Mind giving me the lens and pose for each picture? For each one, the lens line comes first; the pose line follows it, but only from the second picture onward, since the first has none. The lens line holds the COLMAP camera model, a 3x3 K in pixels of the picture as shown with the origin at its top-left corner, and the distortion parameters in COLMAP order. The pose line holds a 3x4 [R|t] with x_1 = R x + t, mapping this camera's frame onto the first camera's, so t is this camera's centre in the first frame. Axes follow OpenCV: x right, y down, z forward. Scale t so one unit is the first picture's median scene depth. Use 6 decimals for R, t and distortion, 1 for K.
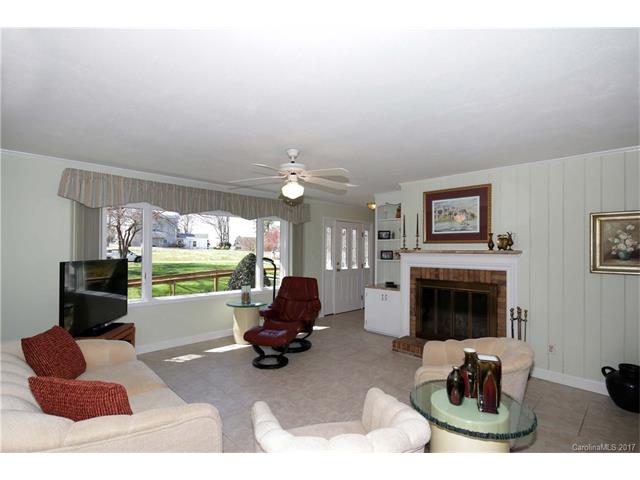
lens RADIAL K [[307.0, 0, 319.9], [0, 307.0, 244.9], [0, 0, 1]] dist [0.004080, -0.000847]
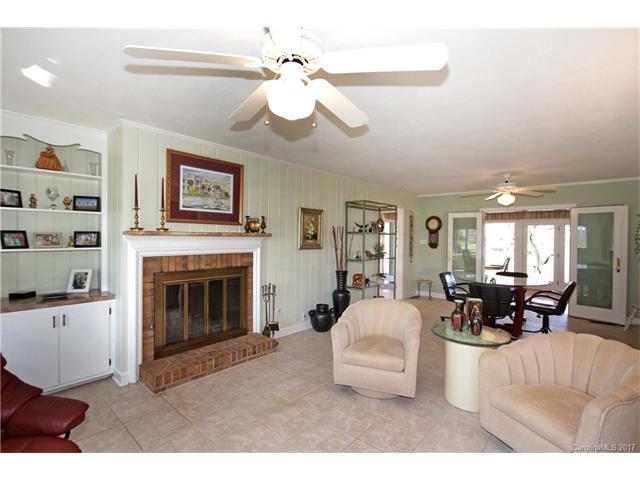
lens RADIAL K [[307.0, 0, 319.1], [0, 307.0, 238.6], [0, 0, 1]] dist [0.004080, -0.000847]
pose [[-0.046377, -0.013115, 0.998838, -0.413913], [-0.029315, 0.999501, 0.011763, 0.015840], [-0.998494, -0.028736, -0.046738, 0.745410]]
